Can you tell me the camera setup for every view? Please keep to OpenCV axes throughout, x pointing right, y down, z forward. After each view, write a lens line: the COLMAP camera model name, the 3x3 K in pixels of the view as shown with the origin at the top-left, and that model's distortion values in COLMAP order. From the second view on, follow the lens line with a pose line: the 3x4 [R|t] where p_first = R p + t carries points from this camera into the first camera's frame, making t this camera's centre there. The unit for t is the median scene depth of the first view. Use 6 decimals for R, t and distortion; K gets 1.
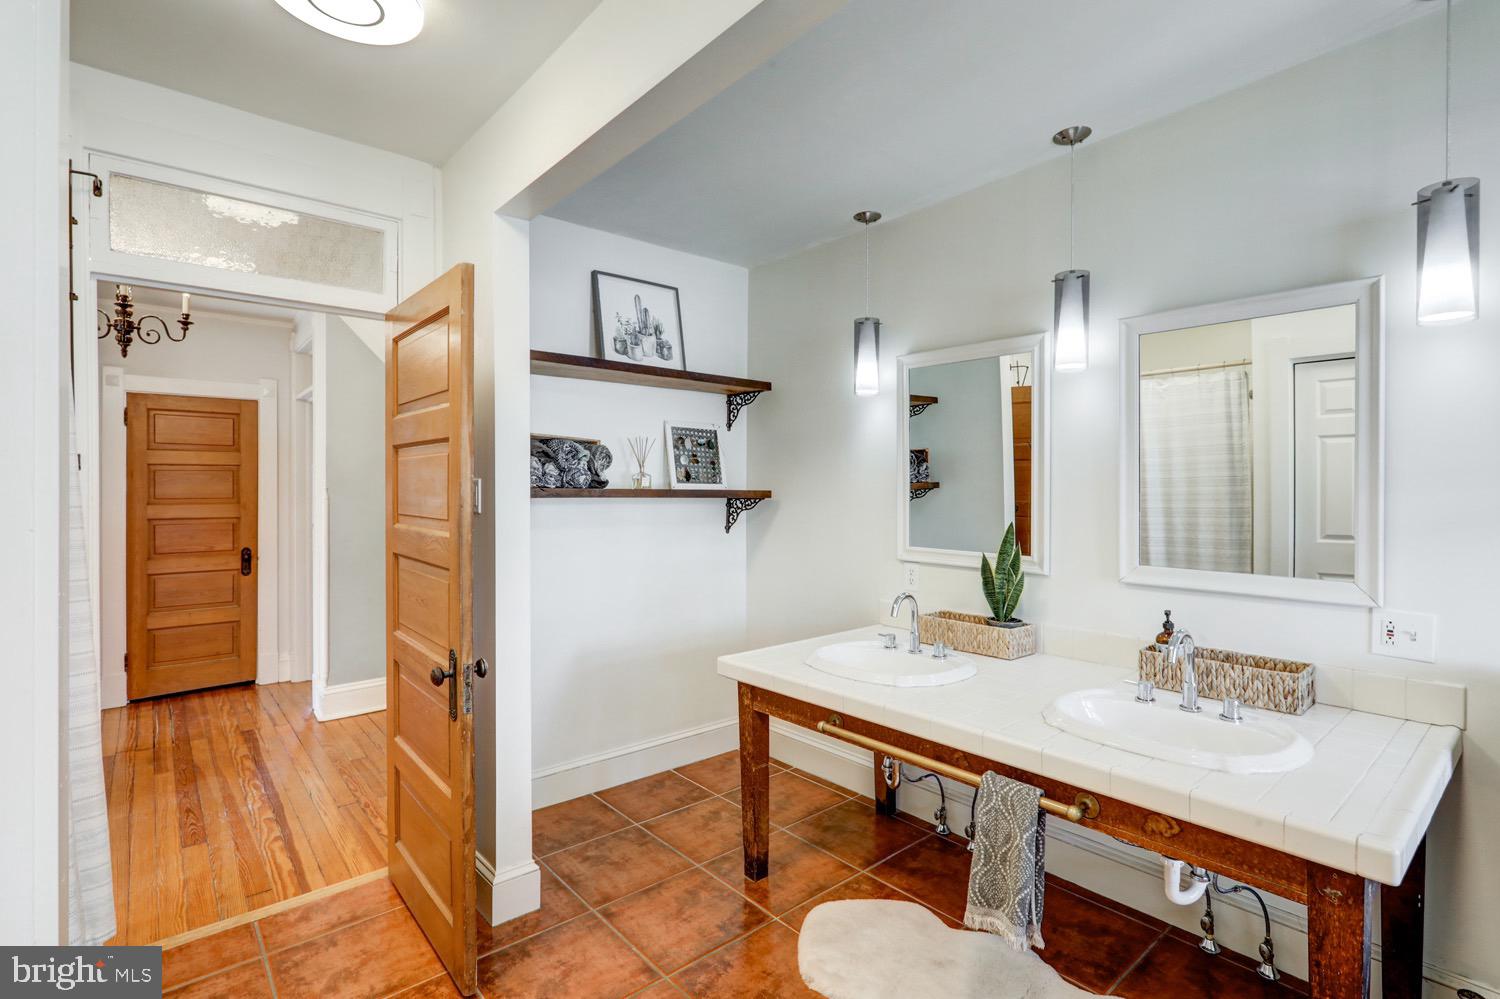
lens RADIAL K [[716.0, 0, 752.7], [0, 716.0, 492.2], [0, 0, 1]] dist [0.001708, 0.001141]
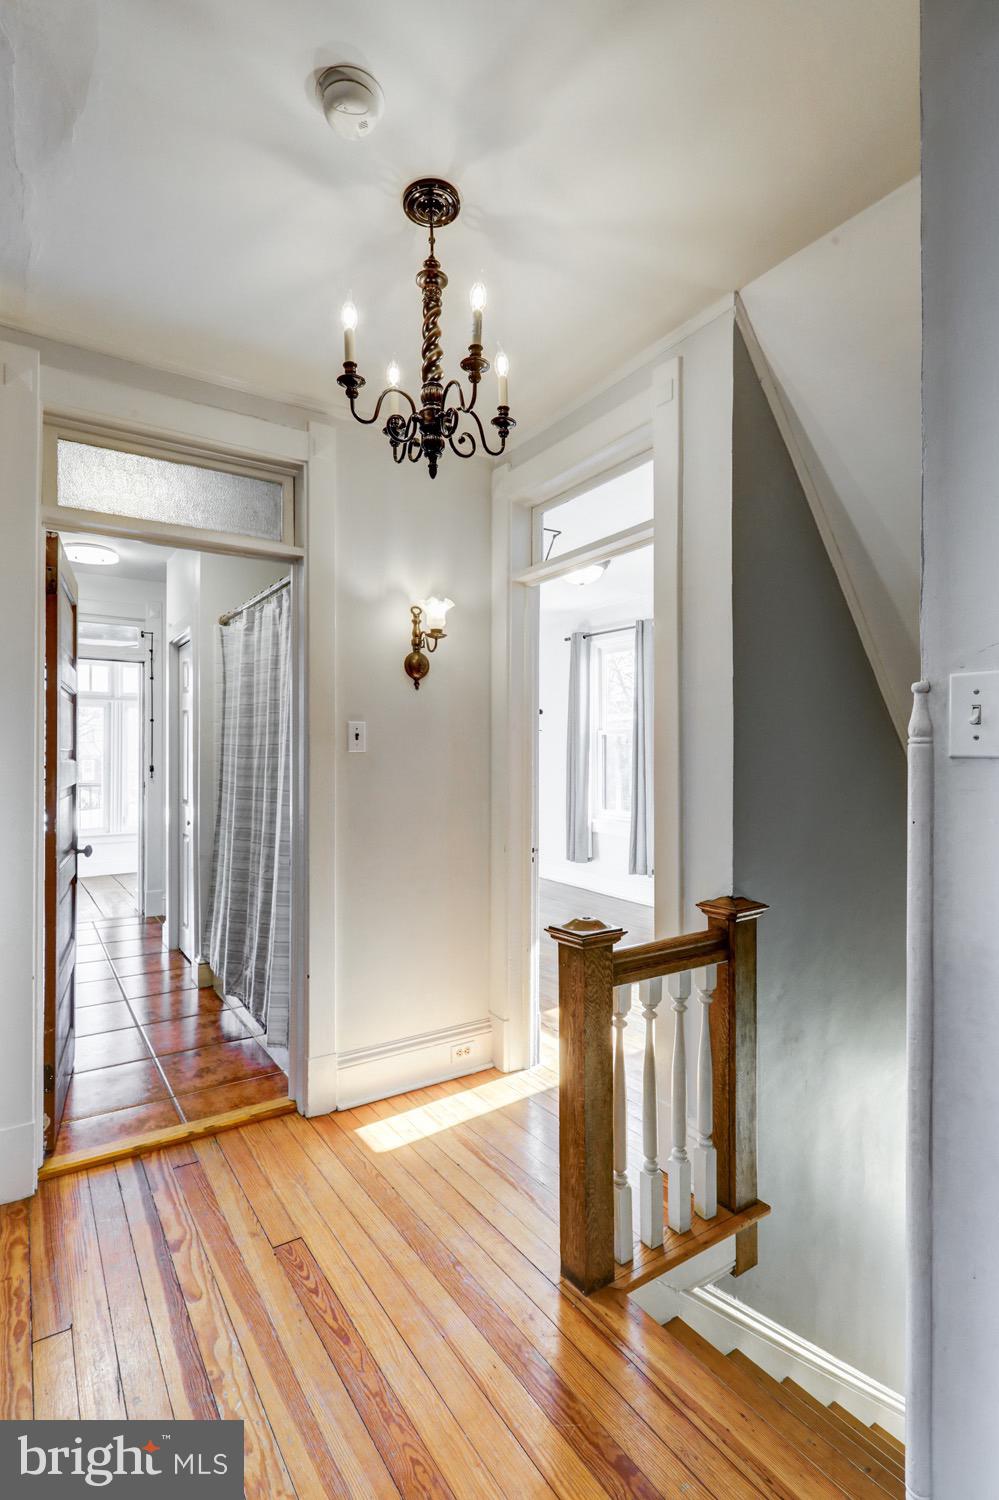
lens RADIAL K [[716.0, 0, 501.3], [0, 716.0, 751.2], [0, 0, 1]] dist [0.001708, 0.001141]
pose [[-0.994181, 0.004501, 0.107628, -1.138485], [0.004324, 0.999989, -0.001877, 0.025129], [-0.107635, -0.001401, -0.994189, 1.789588]]
